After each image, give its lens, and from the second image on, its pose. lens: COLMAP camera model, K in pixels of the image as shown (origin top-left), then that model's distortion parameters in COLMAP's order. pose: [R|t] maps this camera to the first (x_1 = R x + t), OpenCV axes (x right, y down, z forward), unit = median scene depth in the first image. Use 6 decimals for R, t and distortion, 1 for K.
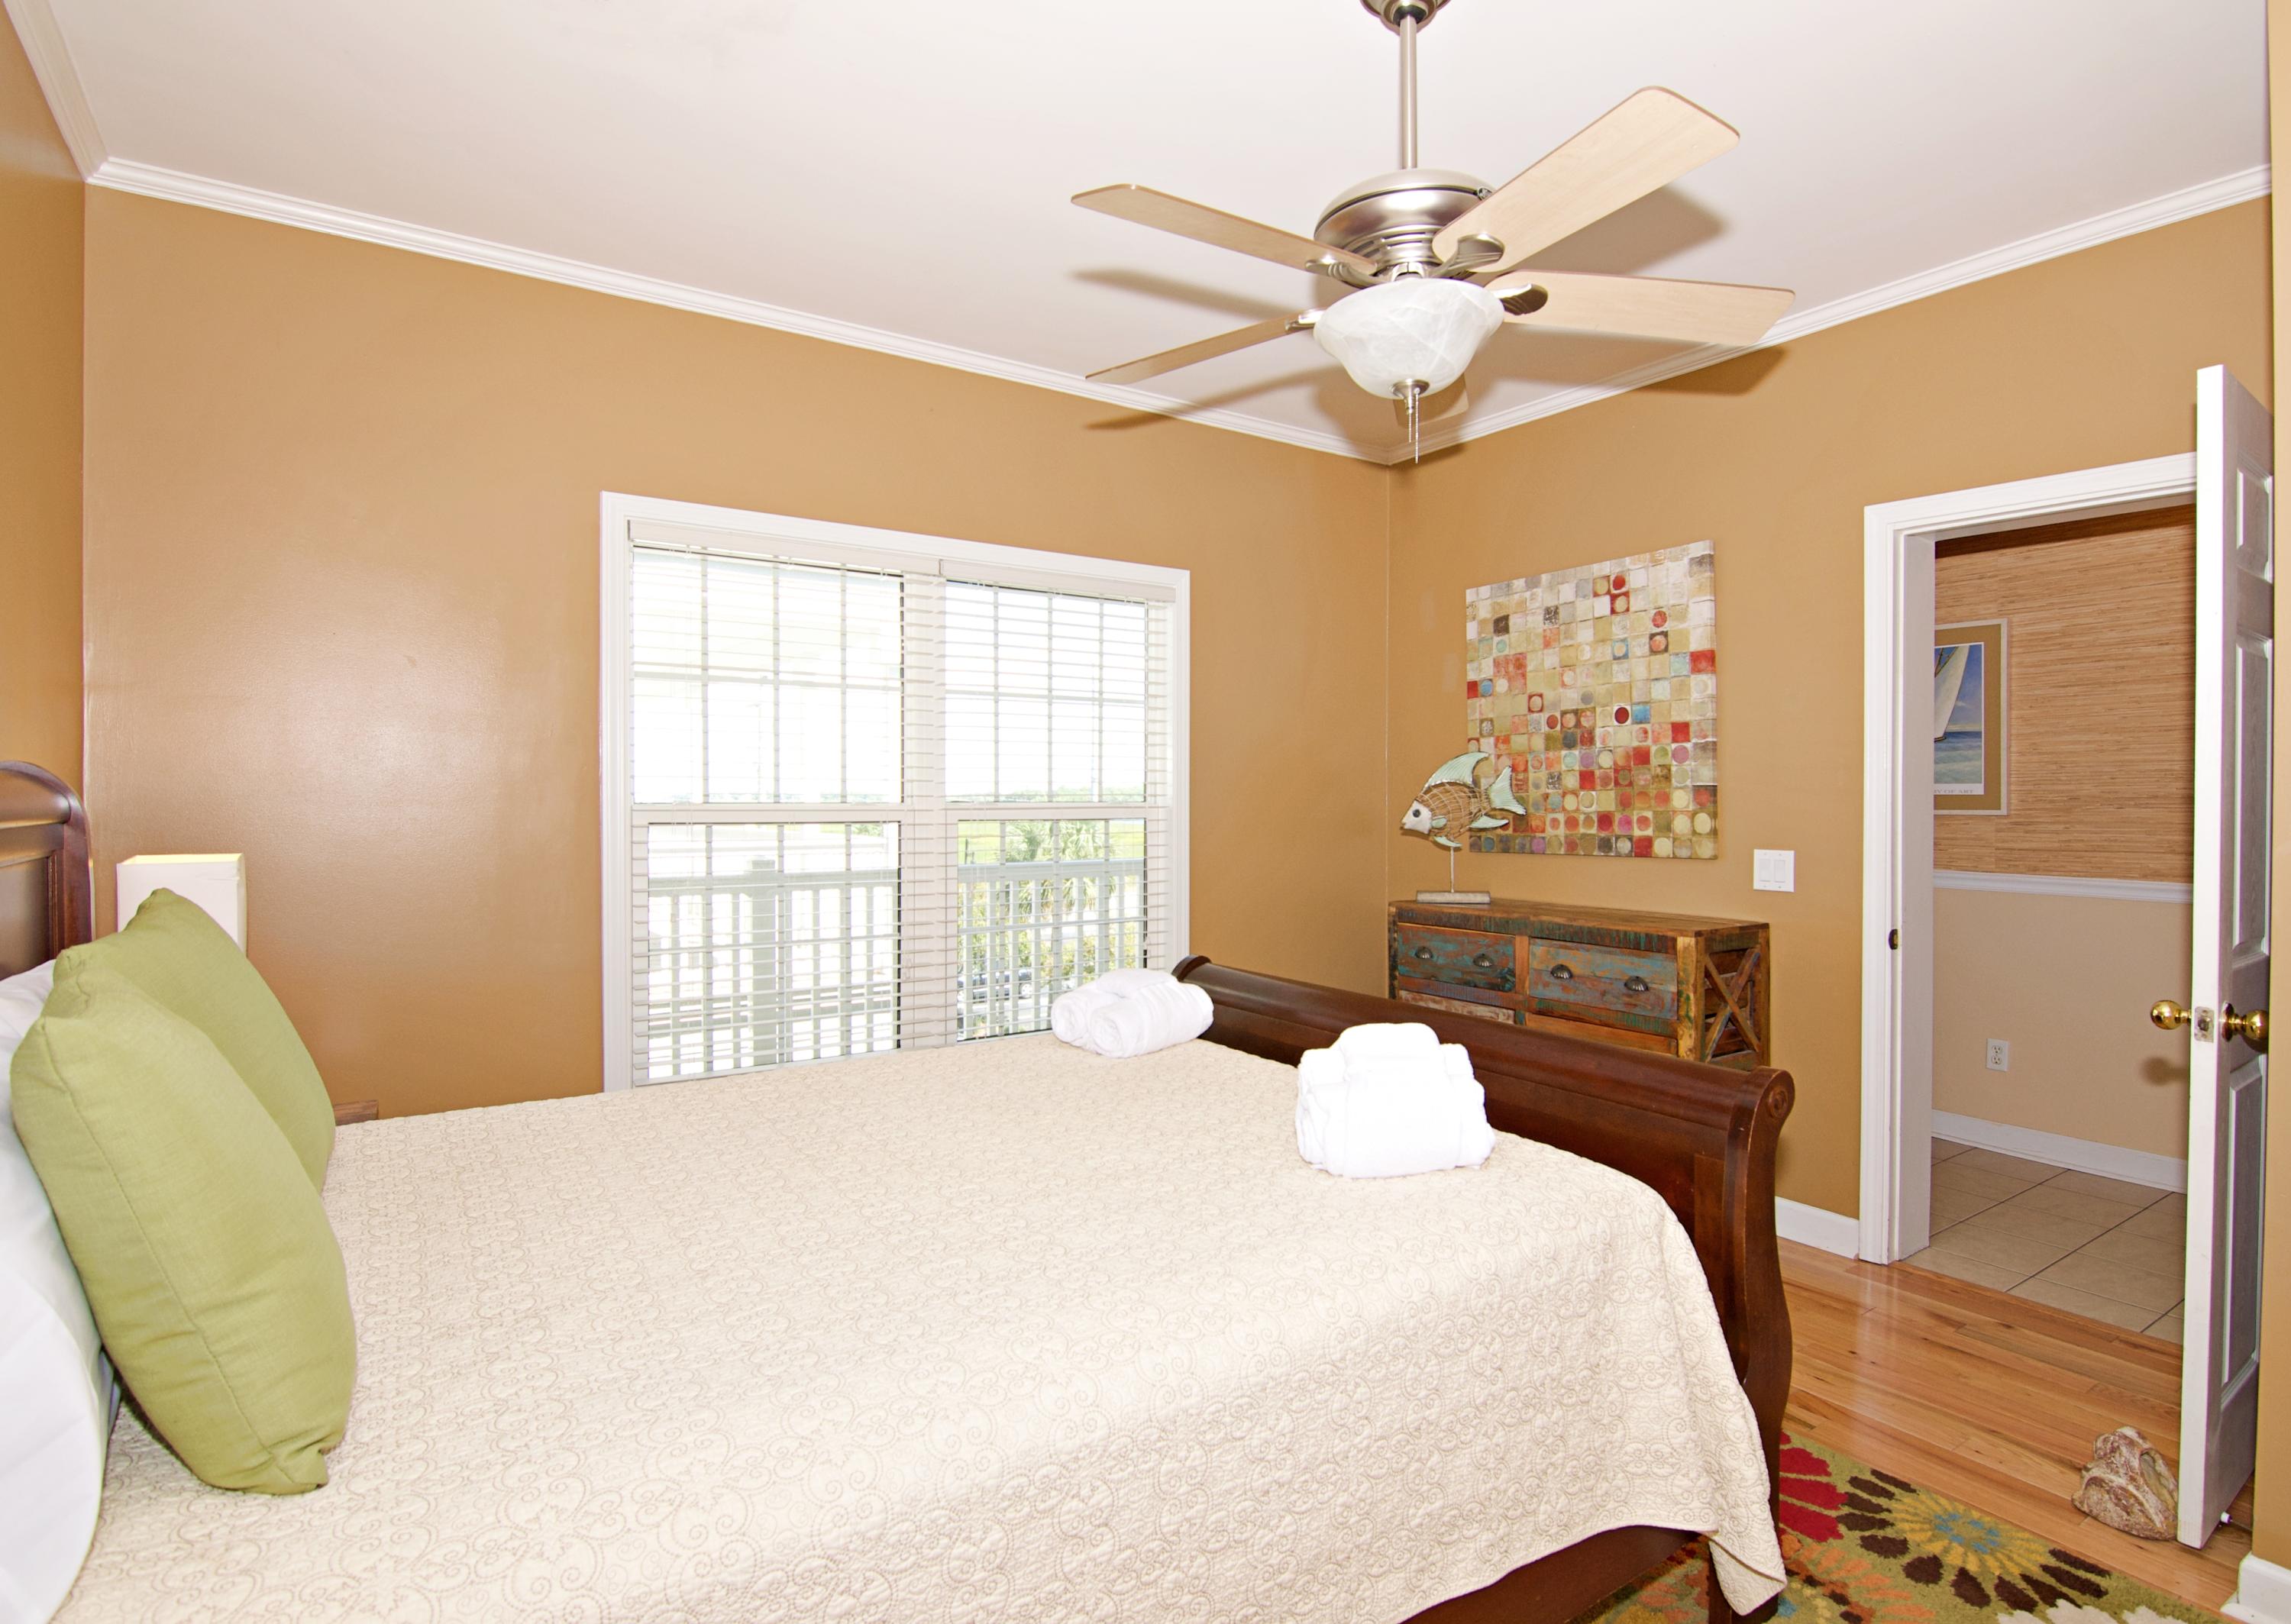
lens RADIAL K [[1175.4, 0, 1164.1], [0, 1175.4, 814.4], [0, 0, 1]] dist [-0.001026, -0.000839]
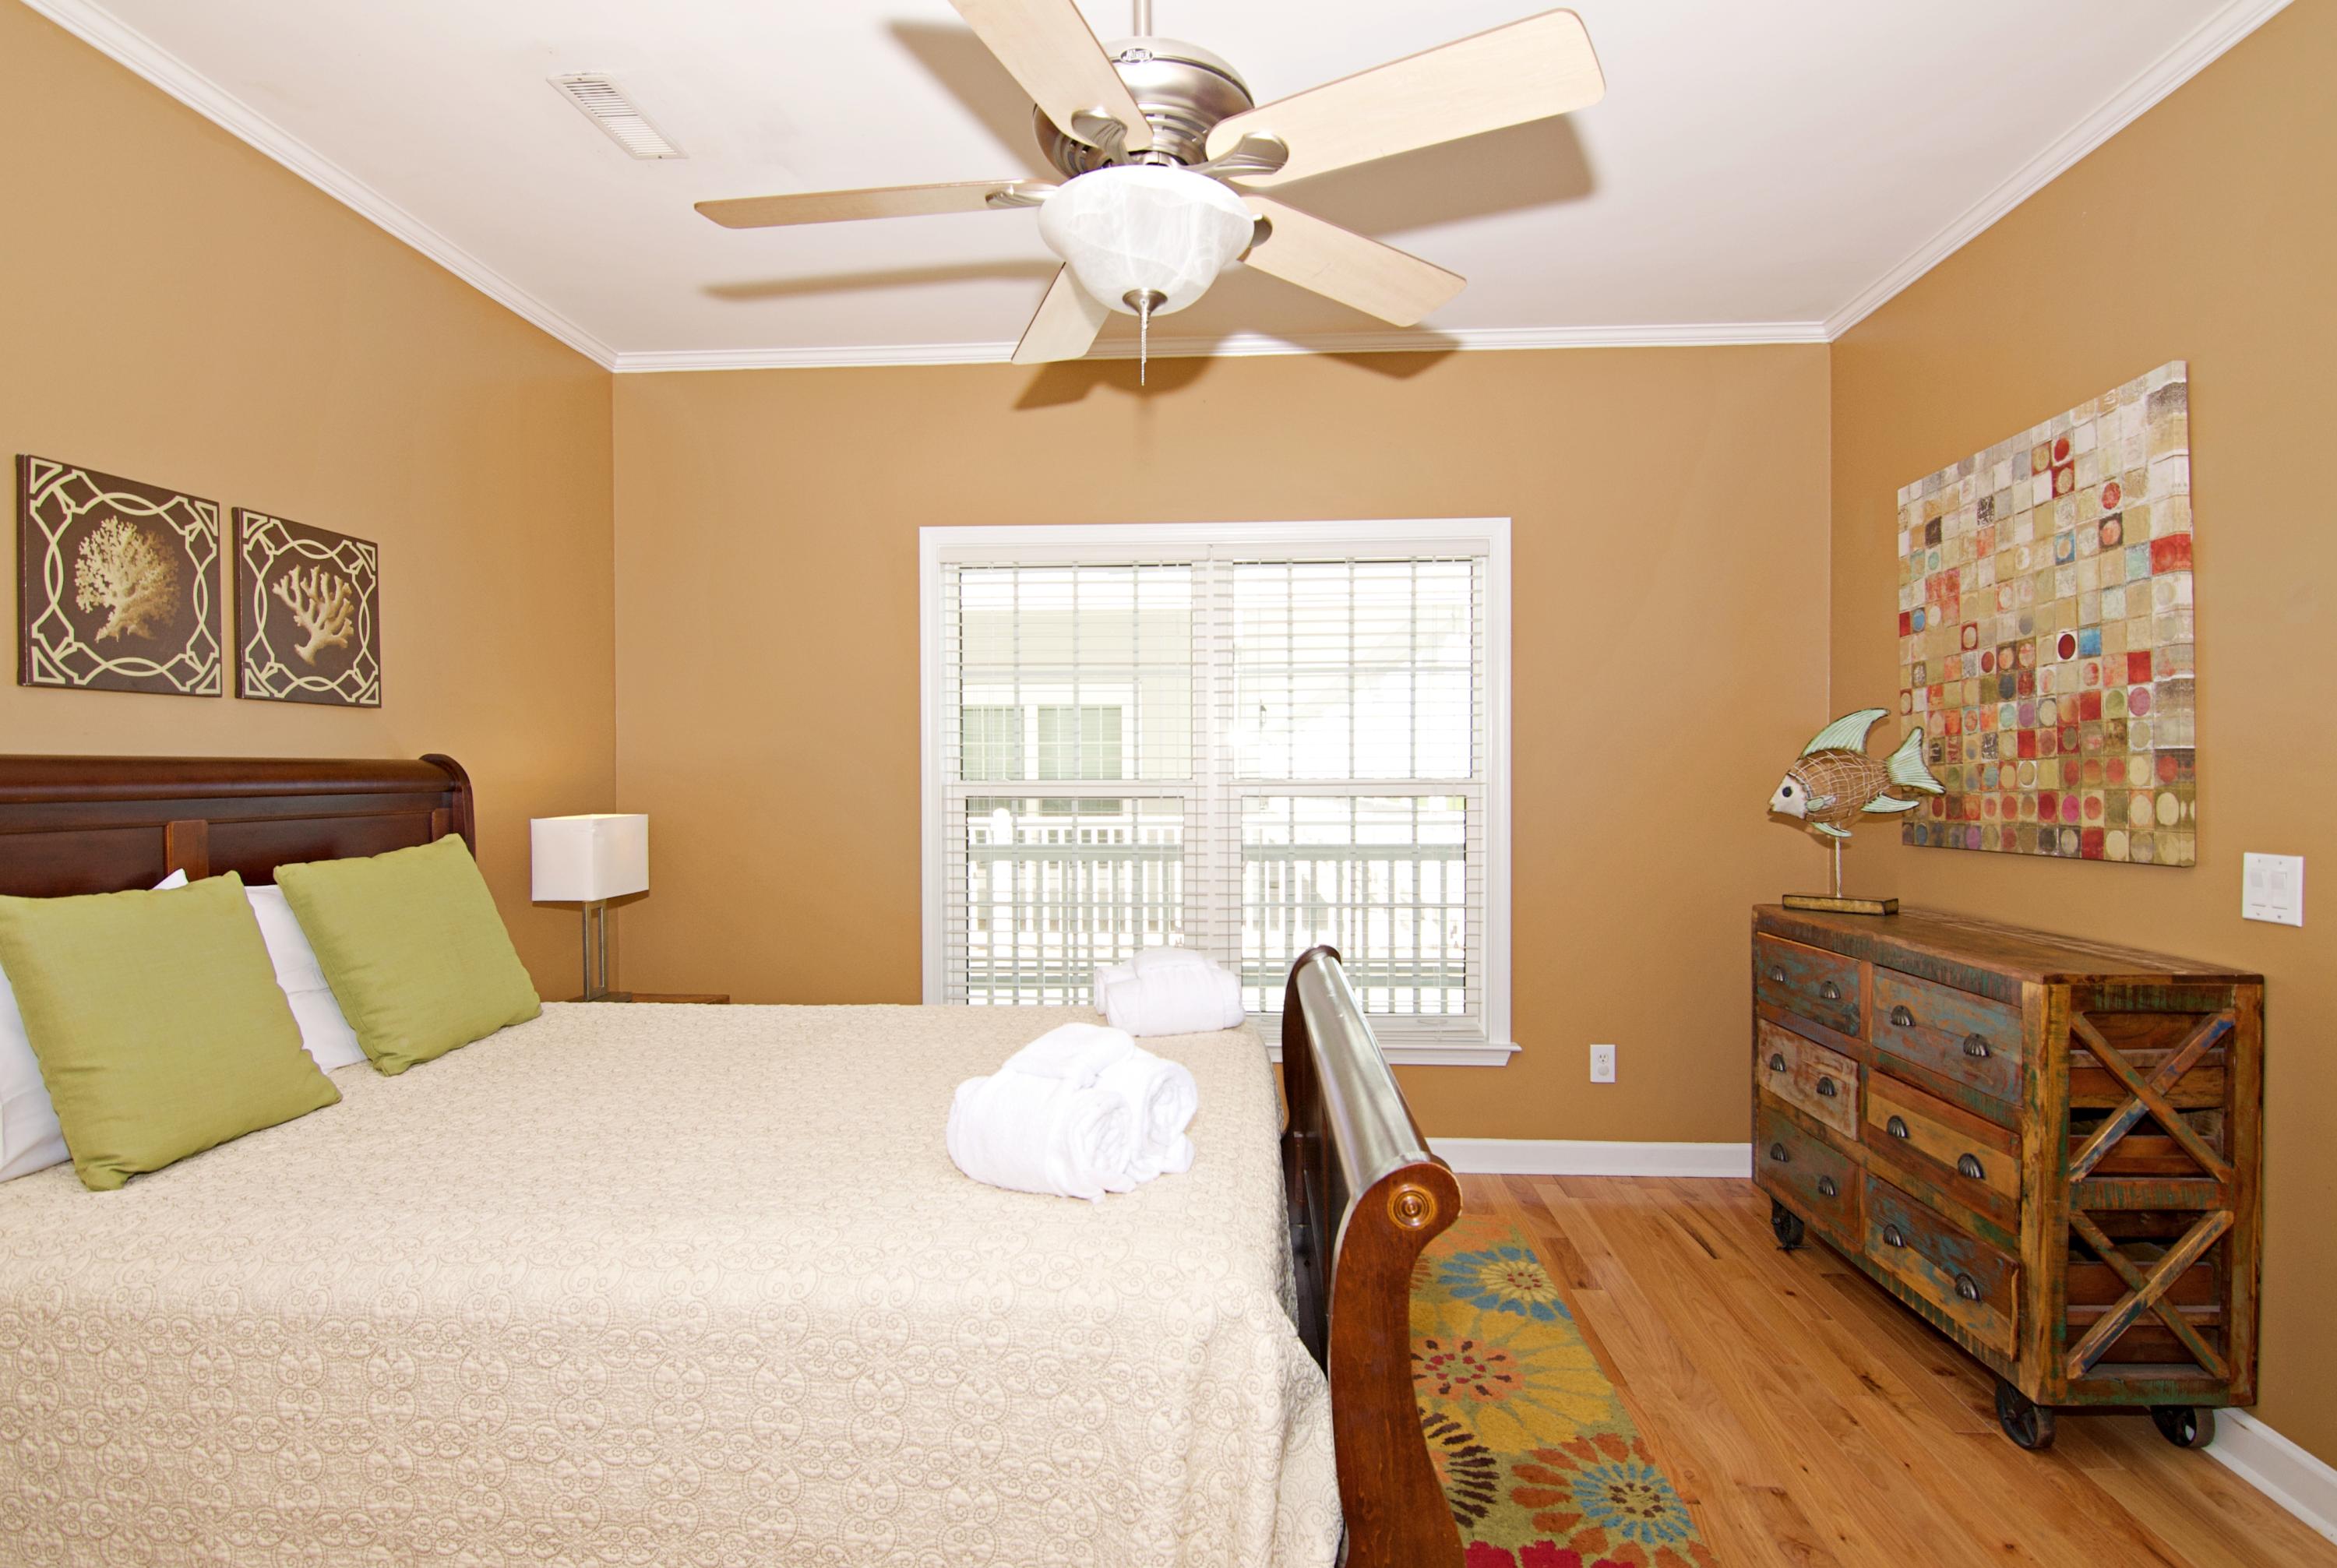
lens RADIAL K [[1150.3, 0, 1191.7], [0, 1150.3, 792.7], [0, 0, 1]] dist [-0.013159, -0.004011]
pose [[0.789734, 0.004253, -0.613435, 0.392861], [-0.004870, 0.999988, 0.000663, 0.001016], [0.613430, 0.002464, 0.789745, 0.181400]]
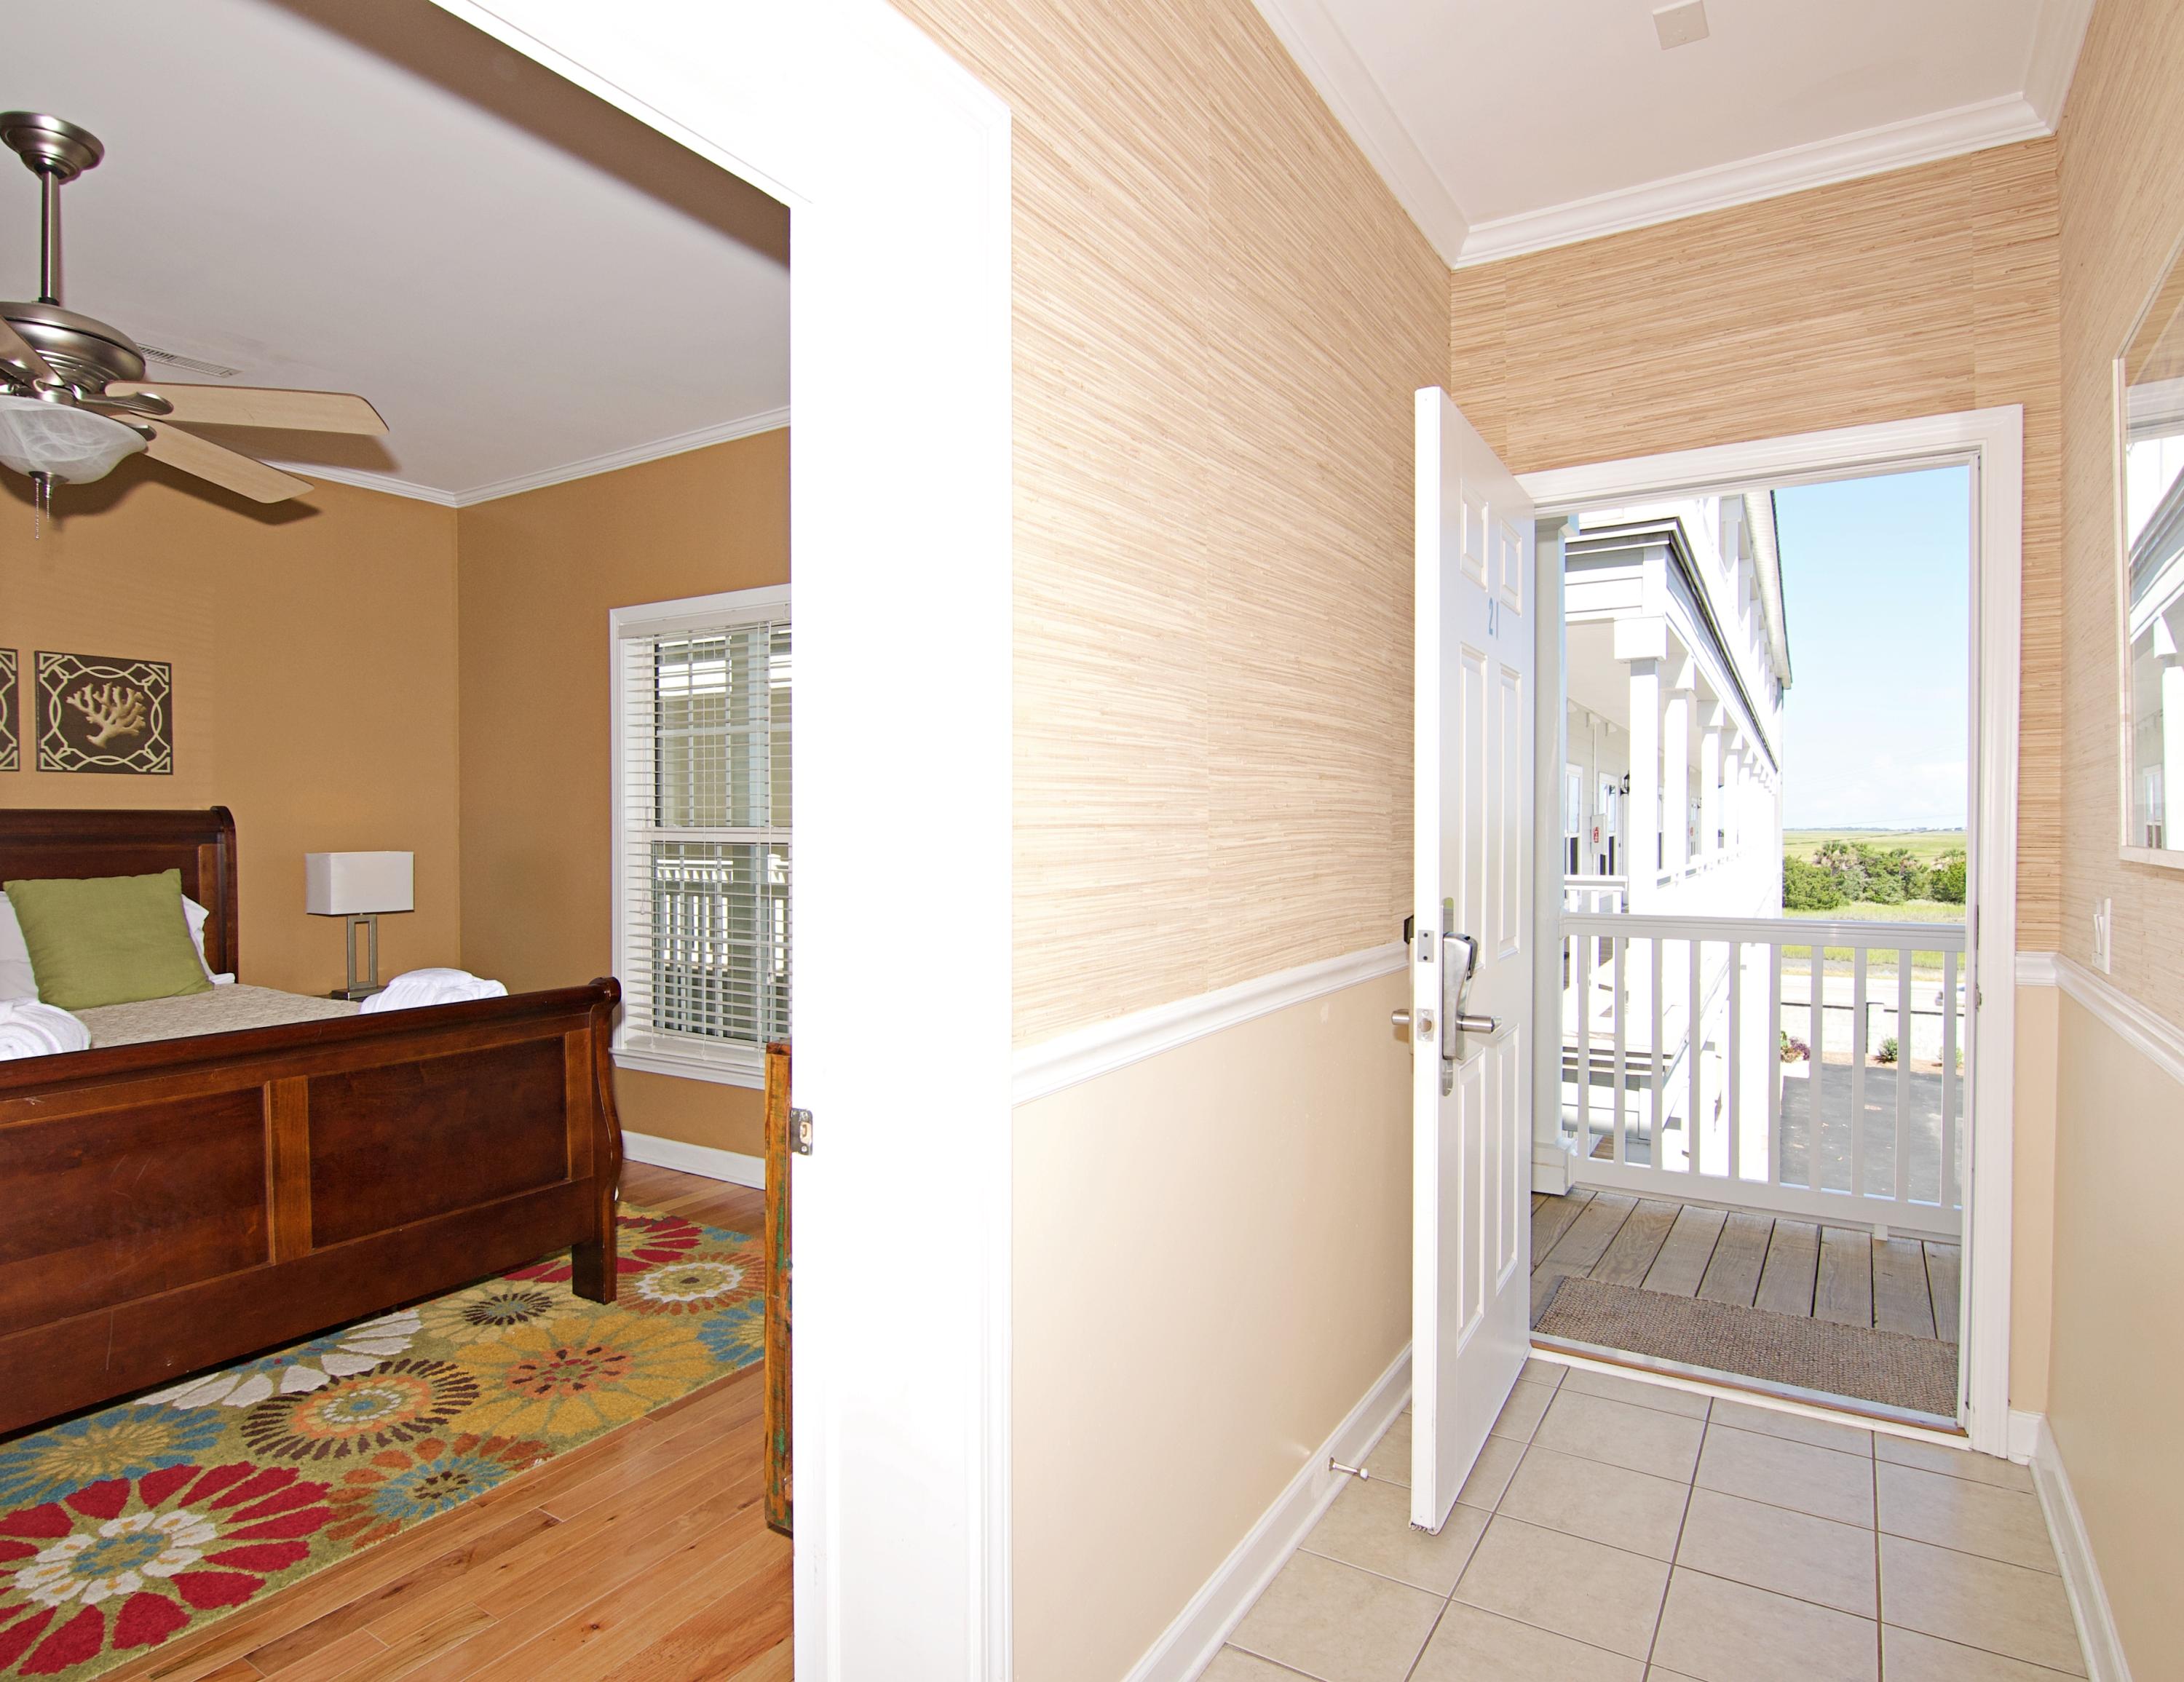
lens RADIAL K [[1221.7, 0, 1068.7], [0, 1221.7, 847.3], [0, 0, 1]] dist [-0.017586, -0.002869]
pose [[0.384994, 0.013163, -0.922825, 0.832932], [-0.015286, 0.999852, 0.007884, -0.002824], [0.922793, 0.011071, 0.385138, 0.687914]]
